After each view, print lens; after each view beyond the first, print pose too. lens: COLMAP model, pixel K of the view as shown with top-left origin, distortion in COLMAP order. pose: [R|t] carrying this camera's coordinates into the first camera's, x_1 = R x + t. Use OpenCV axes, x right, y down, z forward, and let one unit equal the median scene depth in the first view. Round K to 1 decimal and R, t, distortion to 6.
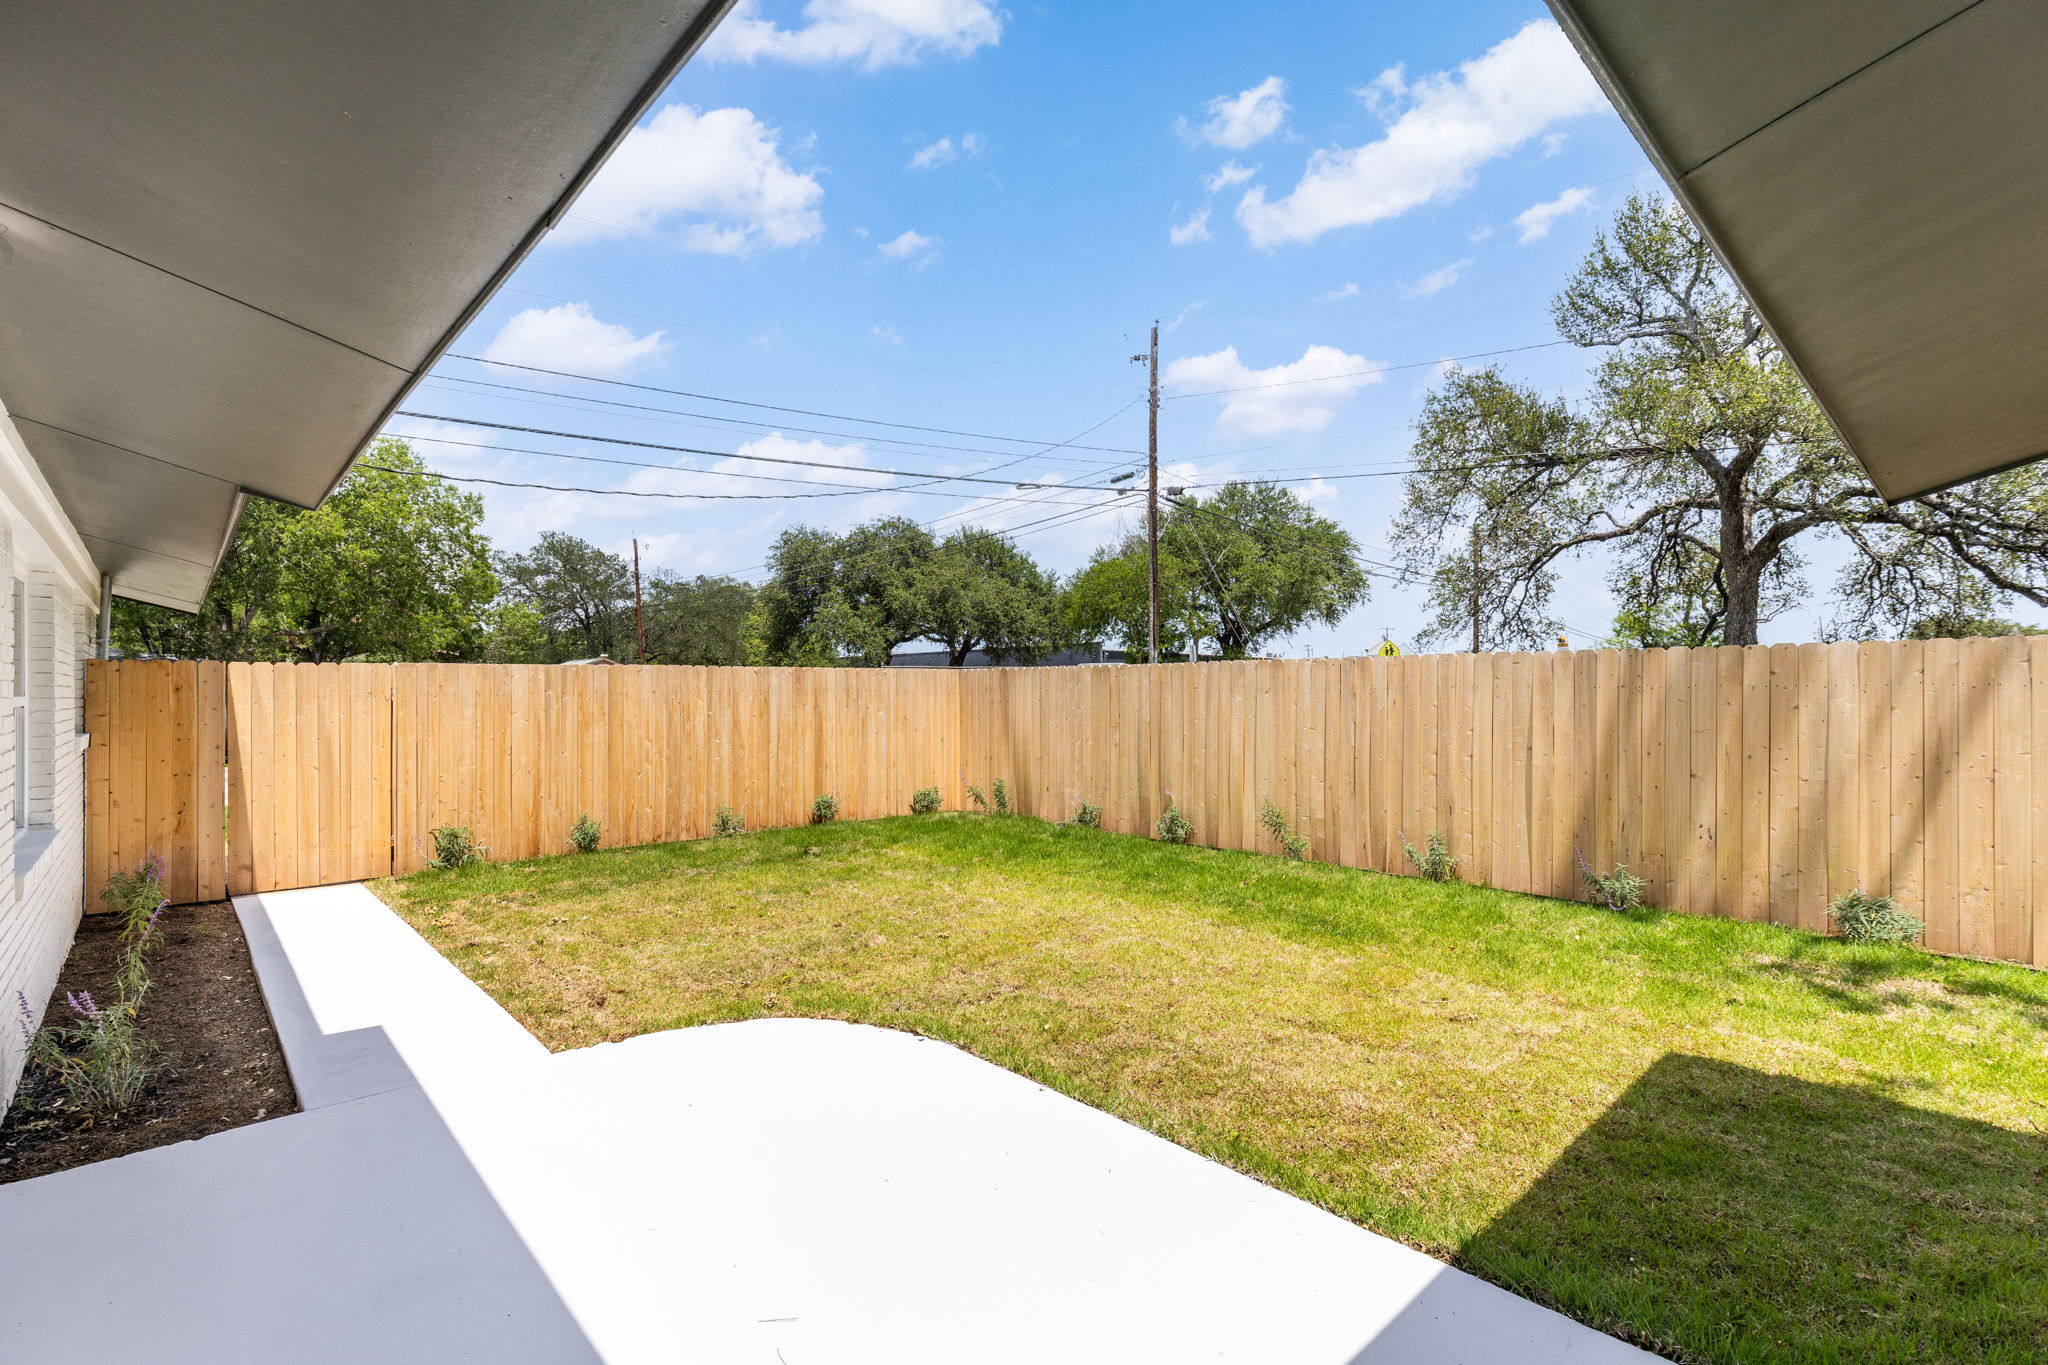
lens RADIAL K [[938.3, 0, 1033.4], [0, 938.3, 682.3], [0, 0, 1]] dist [0.008378, -0.001208]
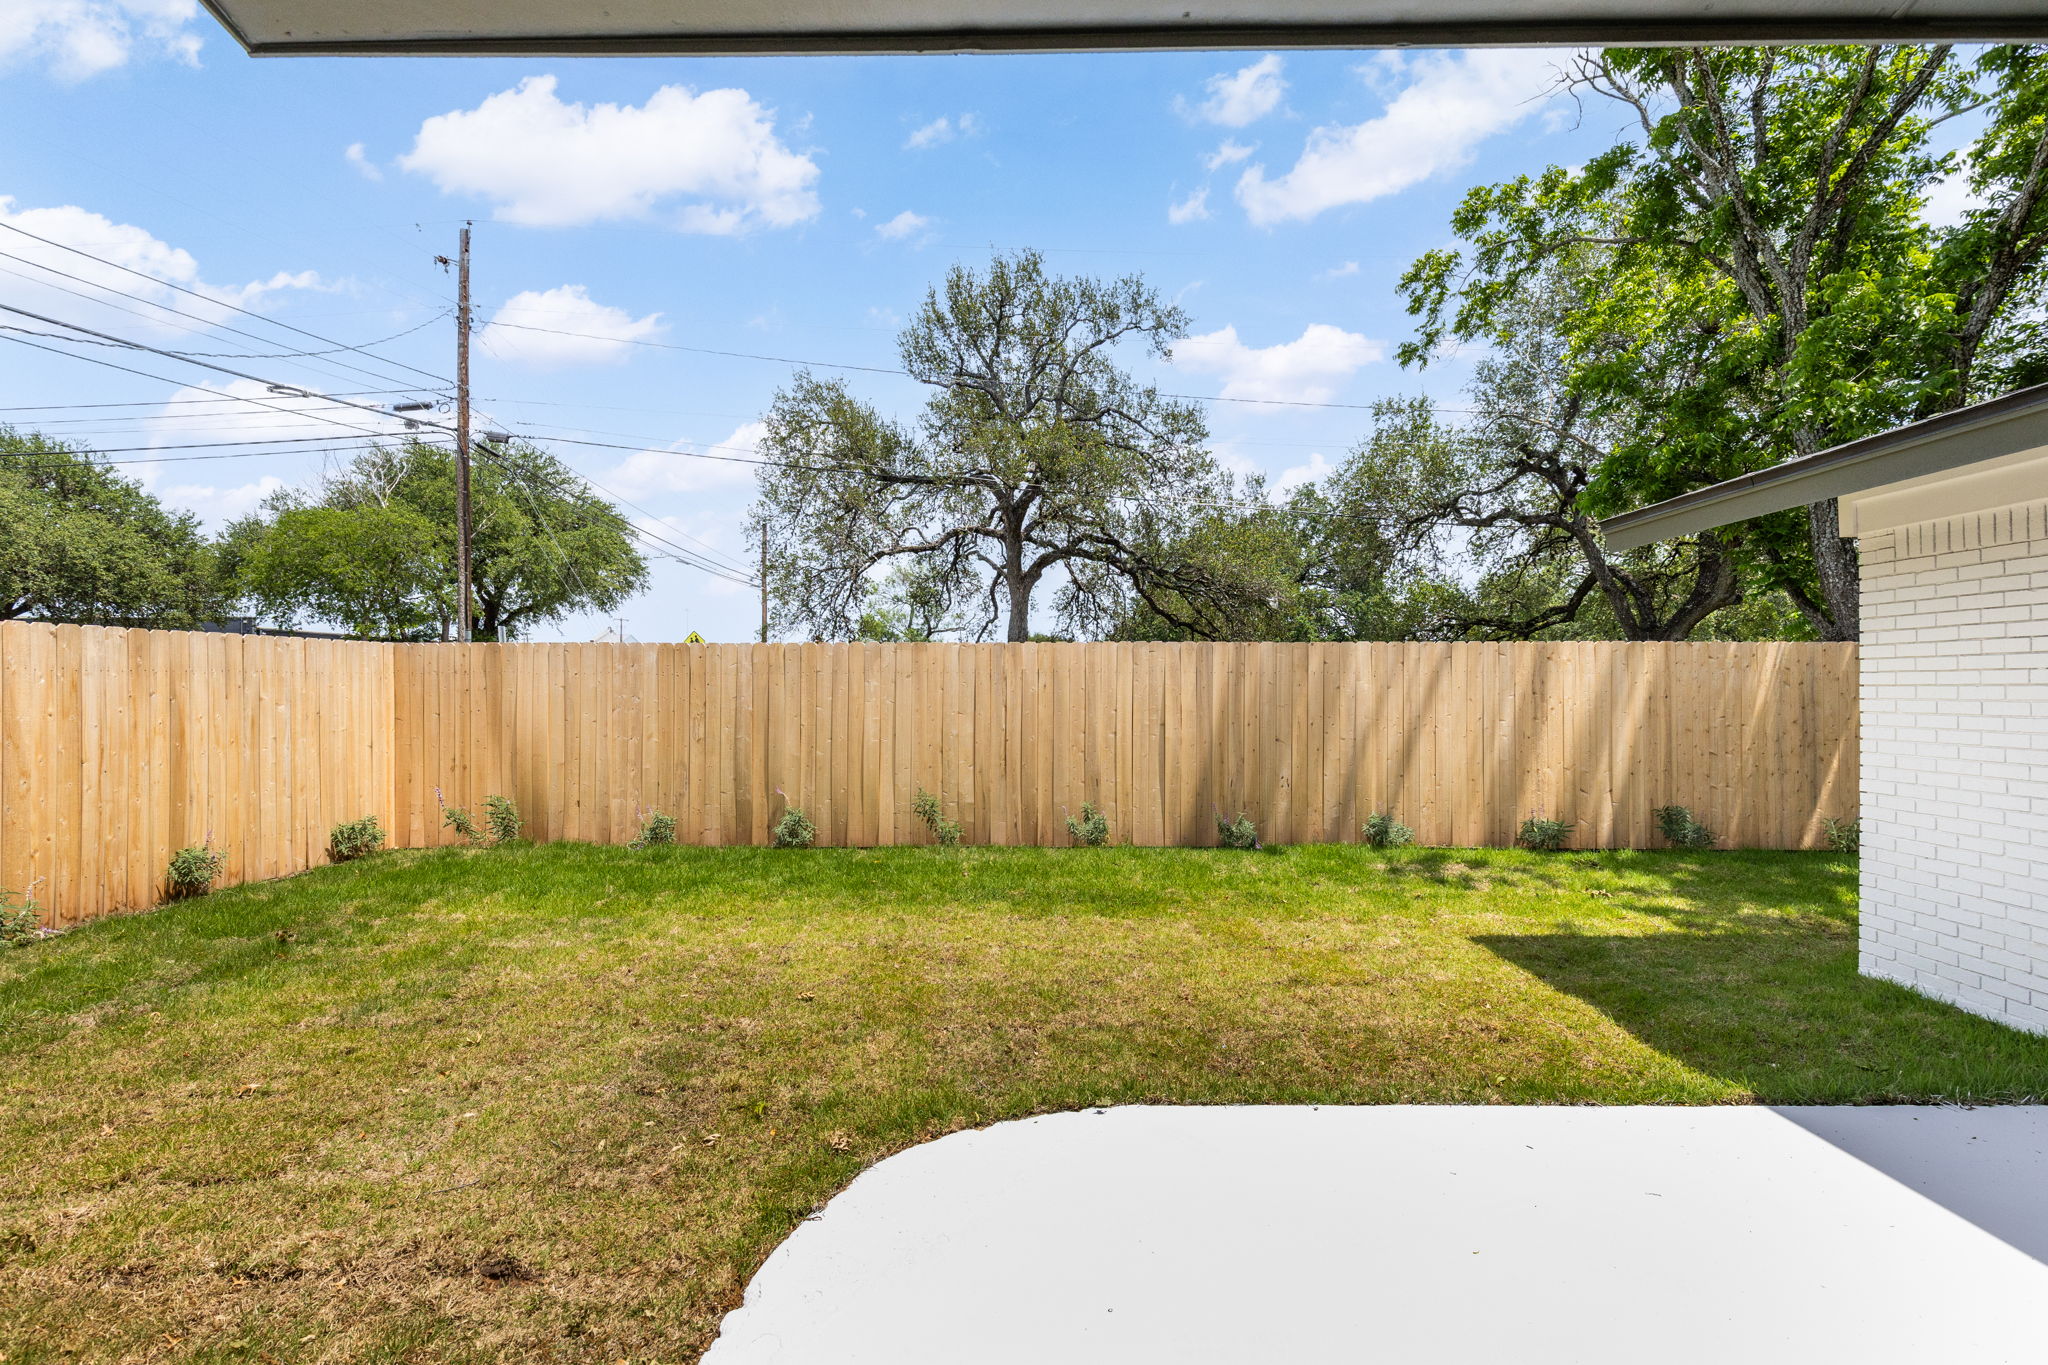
lens RADIAL K [[938.3, 0, 1033.4], [0, 938.3, 682.3], [0, 0, 1]] dist [0.008378, -0.001208]
pose [[0.683768, 0.003545, 0.729691, -0.305390], [-0.008261, 0.999962, 0.002884, 0.010835], [-0.729653, -0.008000, 0.683771, 0.218230]]
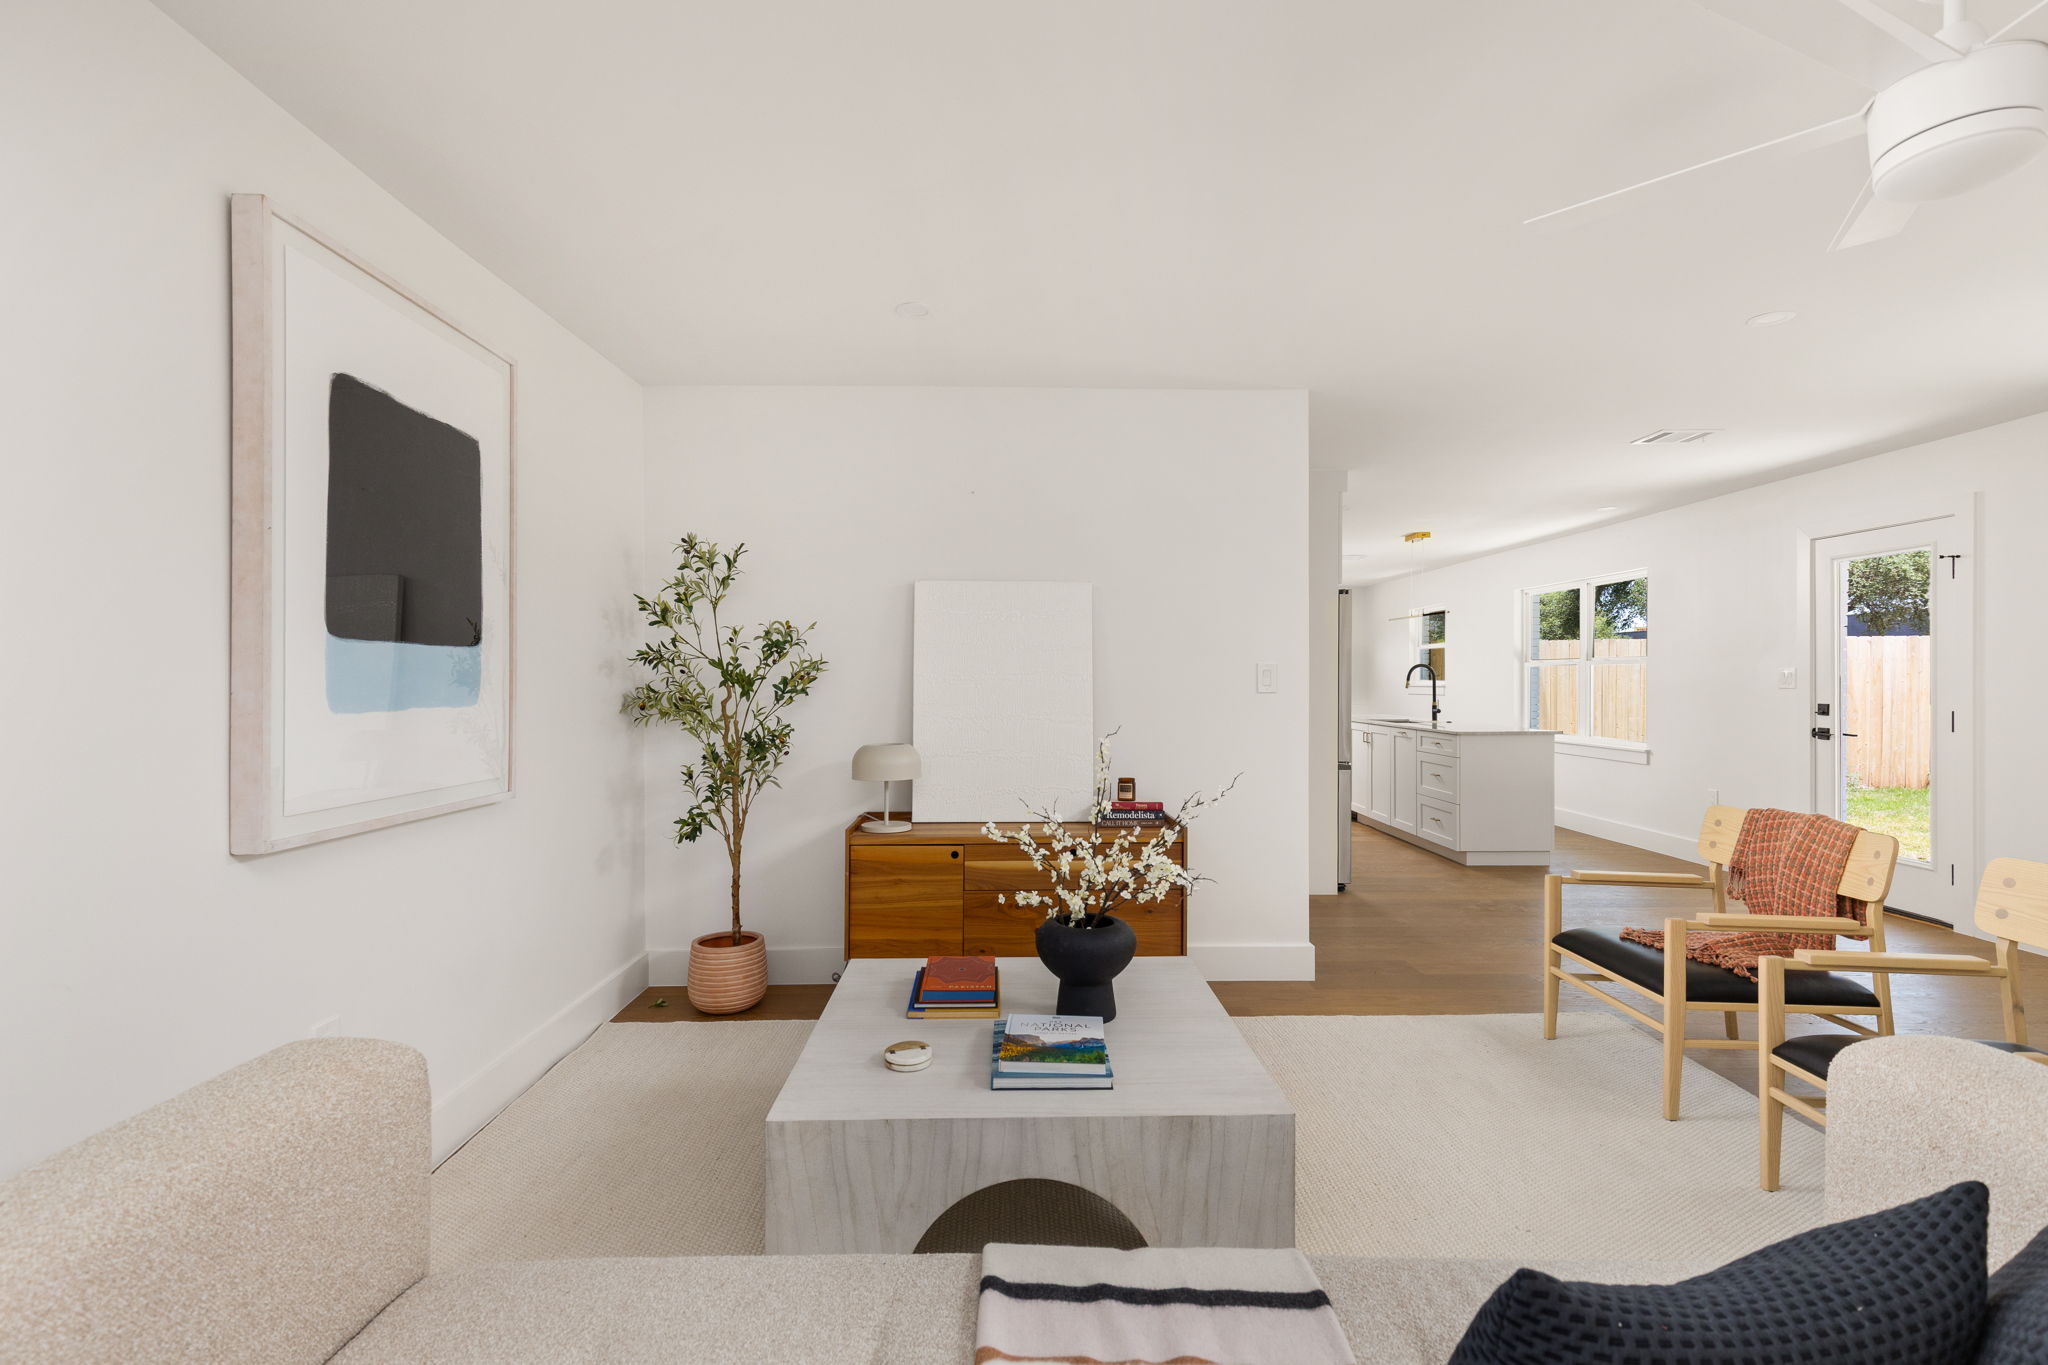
lens RADIAL K [[938.3, 0, 1033.4], [0, 938.3, 682.3], [0, 0, 1]] dist [0.008378, -0.001208]
pose [[0.757129, 0.007093, -0.653227, -0.312360], [0.005395, 0.999839, 0.017110, 0.011705], [0.653243, -0.016478, 0.756969, -0.437073]]
